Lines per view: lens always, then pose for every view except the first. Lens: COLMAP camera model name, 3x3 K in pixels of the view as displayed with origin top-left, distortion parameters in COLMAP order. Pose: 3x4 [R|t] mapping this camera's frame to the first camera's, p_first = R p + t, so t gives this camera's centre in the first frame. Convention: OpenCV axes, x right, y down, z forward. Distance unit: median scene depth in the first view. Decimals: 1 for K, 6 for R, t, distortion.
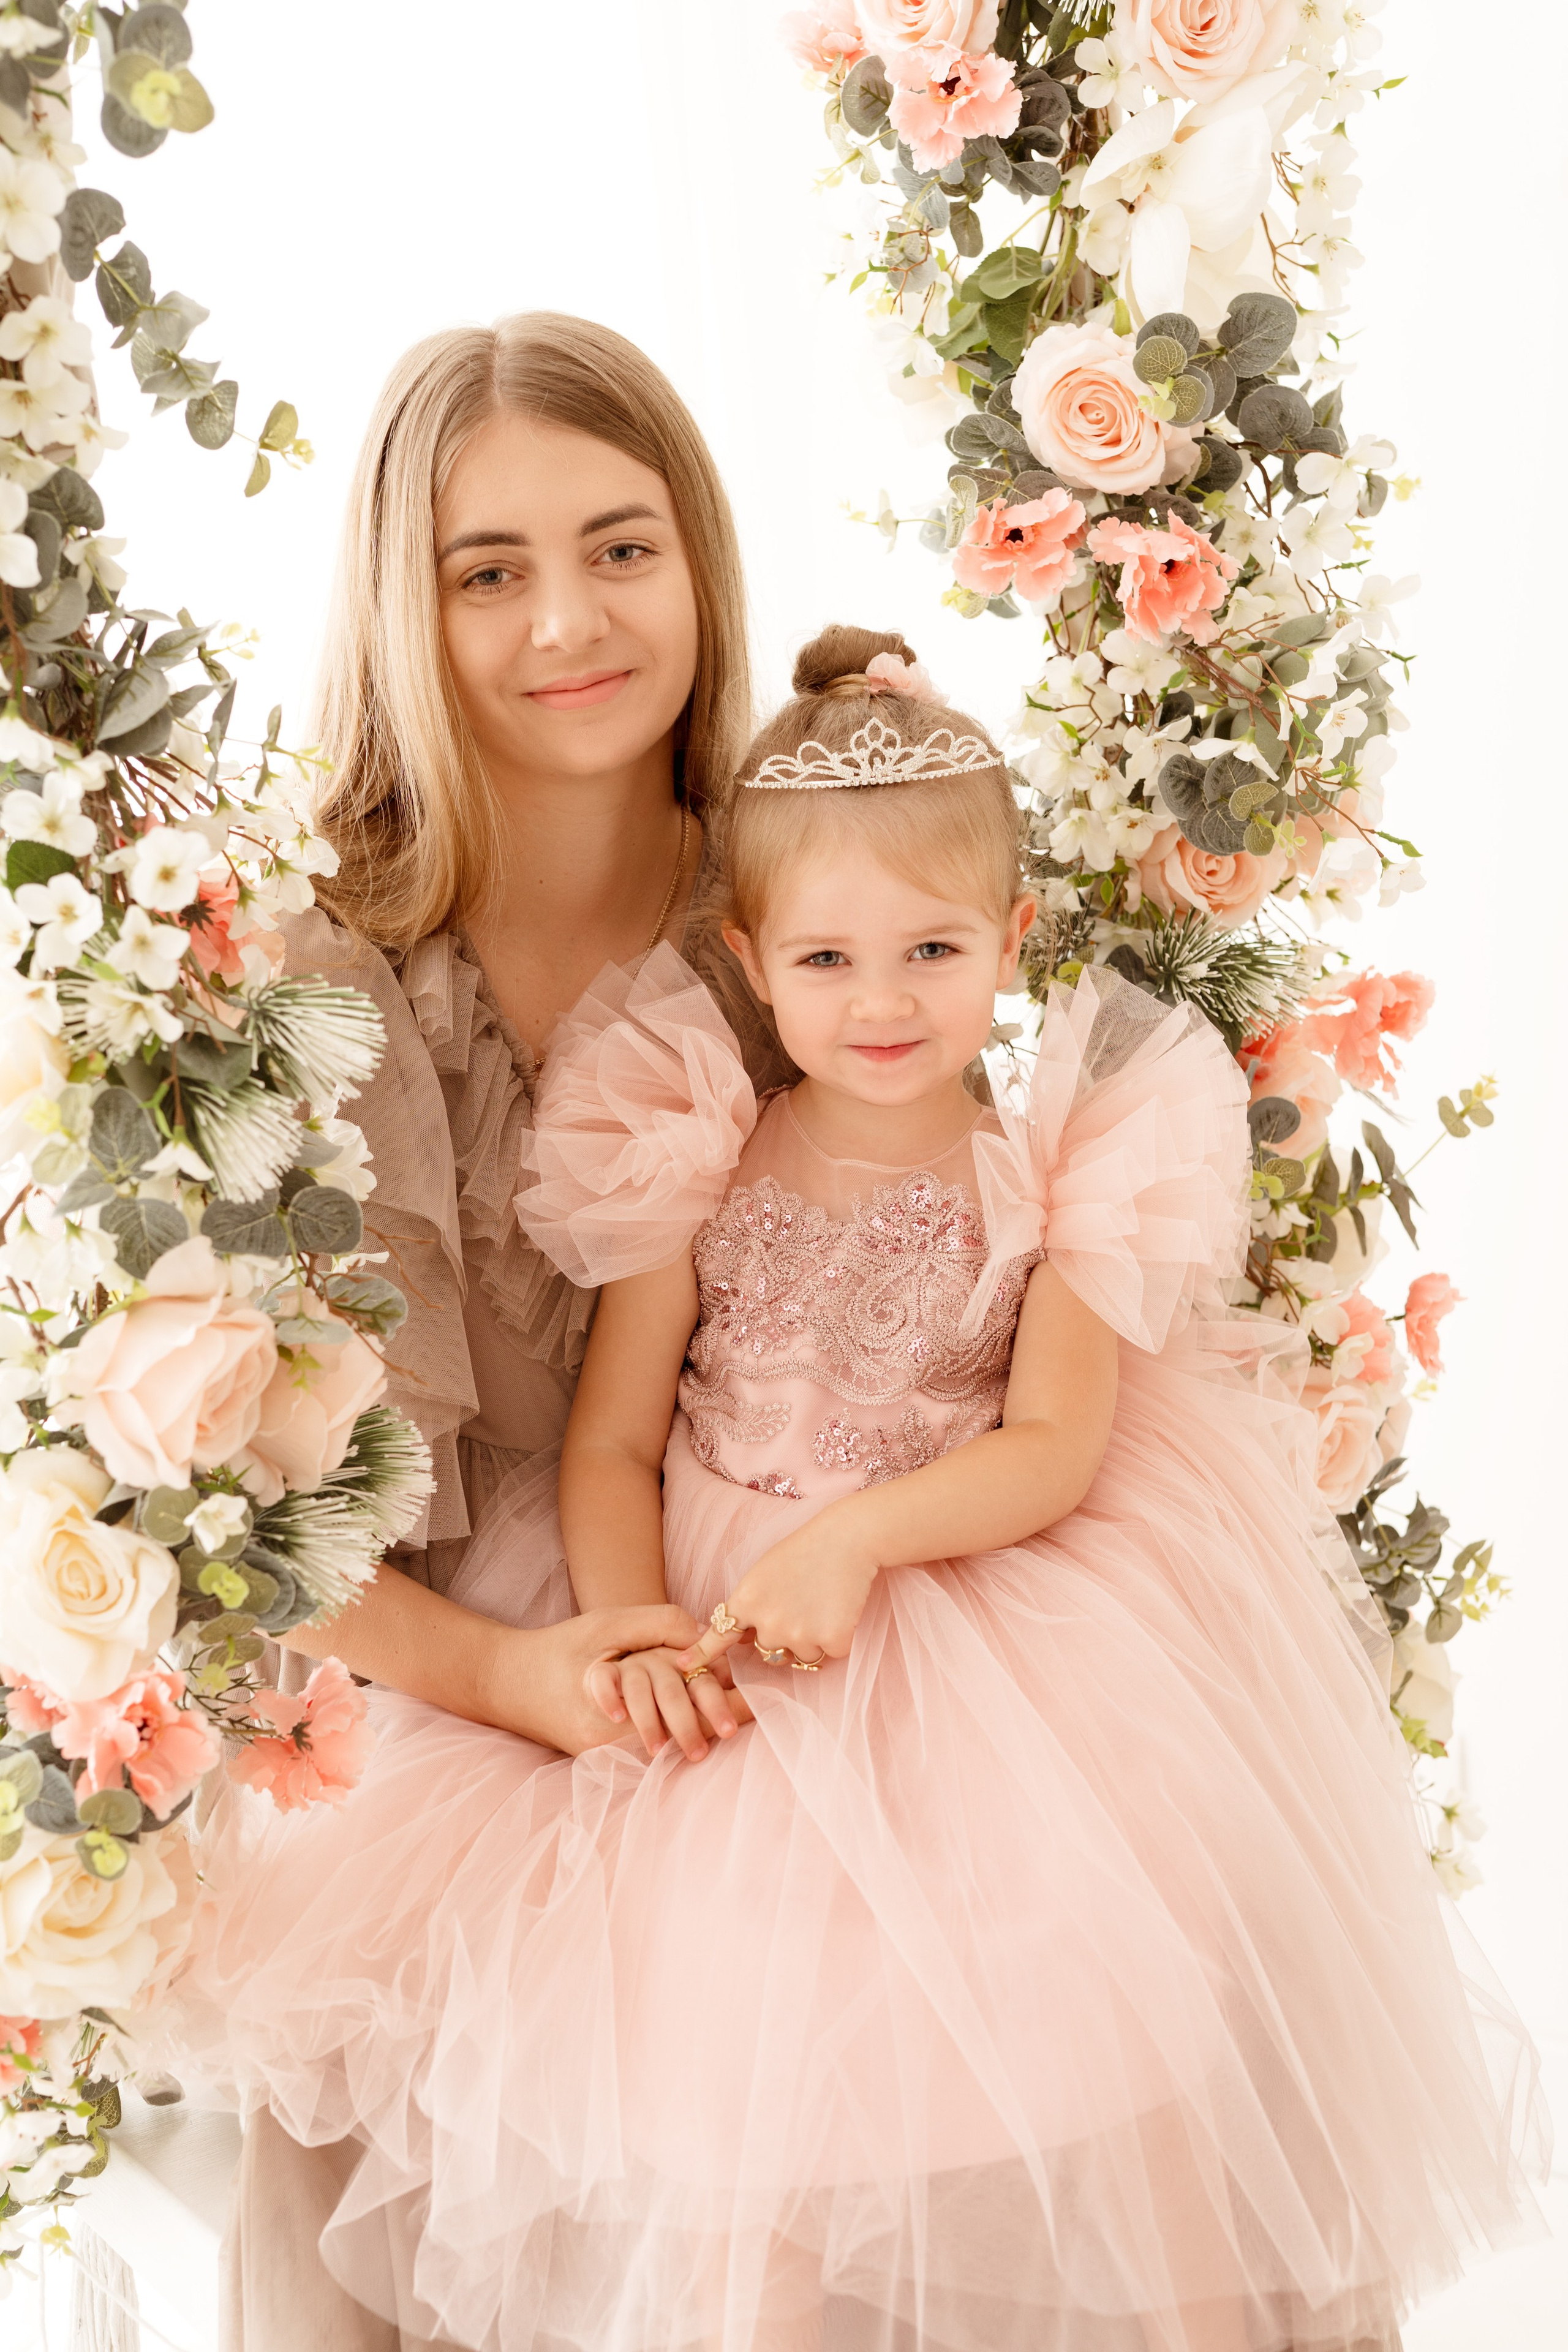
lens RADIAL K [[3151.0, 0, 784.0], [0, 3151.0, 1176.0], [0, 0, 1]] dist [0.008965, 0.147120]
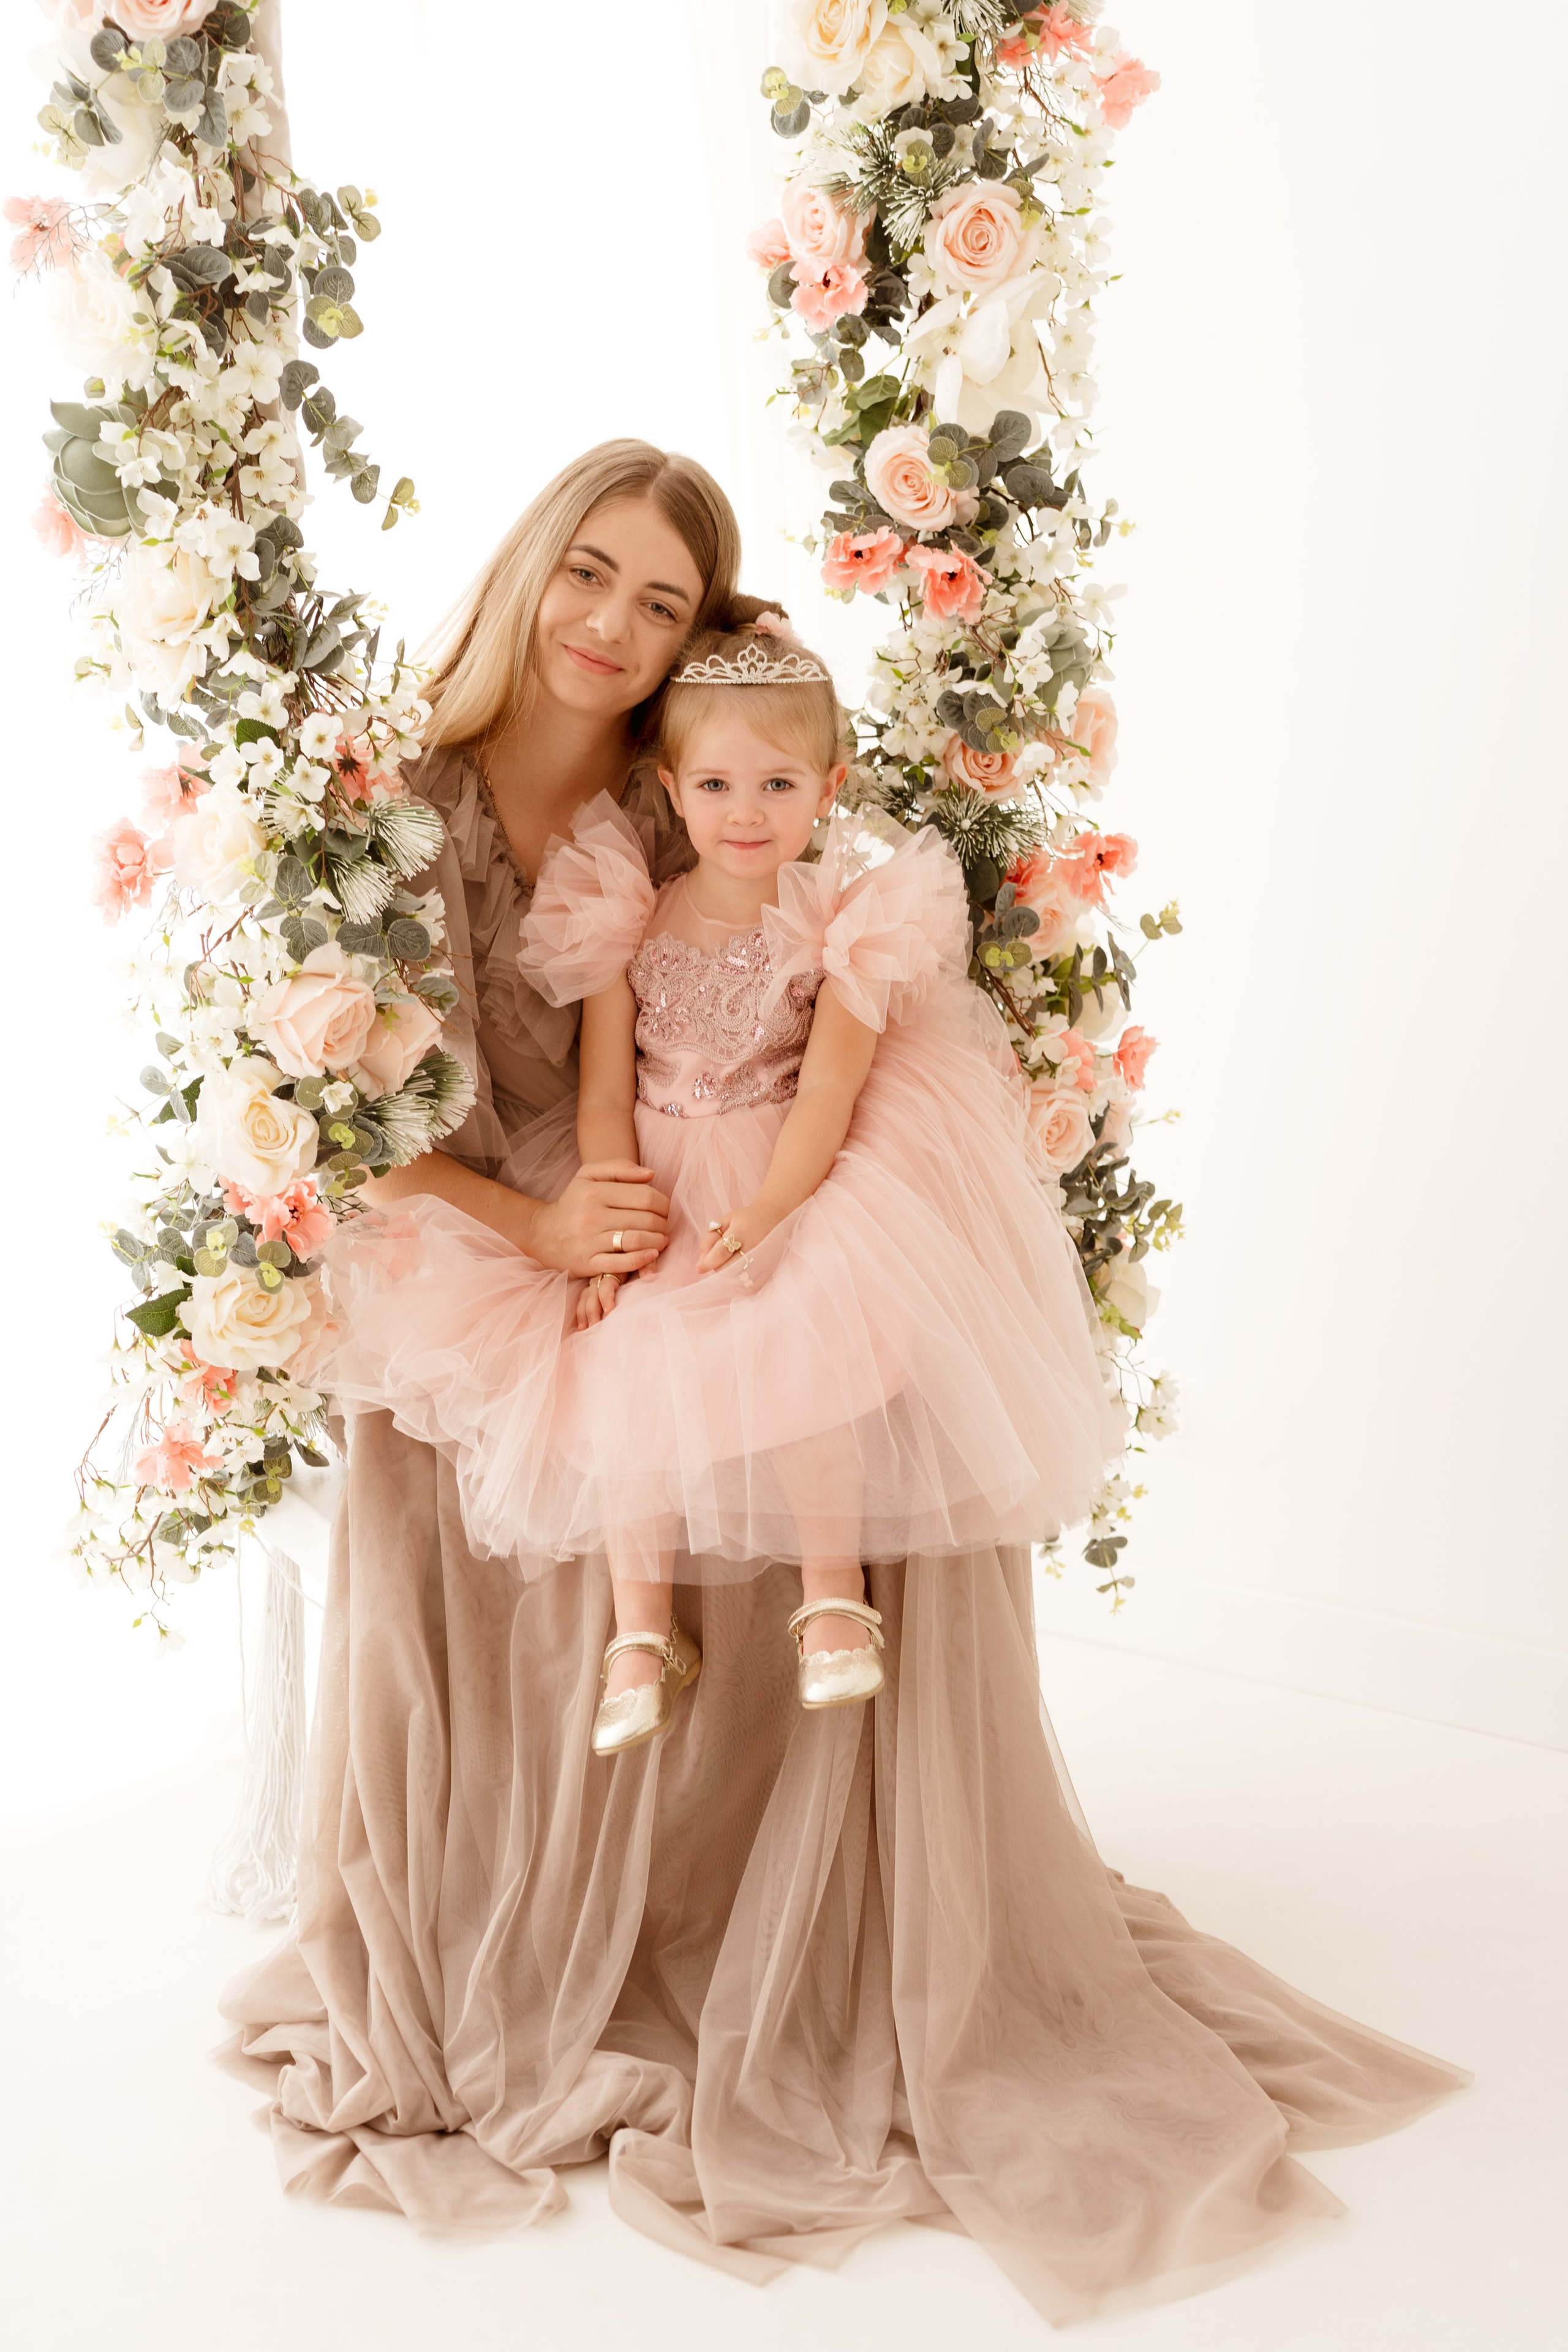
lens RADIAL K [[3151.0, 0, 784.0], [0, 3151.0, 1176.0], [0, 0, 1]] dist [0.008965, 0.147120]
pose [[0.990032, 0.043493, -0.133959, 0.308450], [-0.041799, 0.999007, 0.015436, 0.111587], [0.134498, -0.009683, 0.990867, -0.735834]]
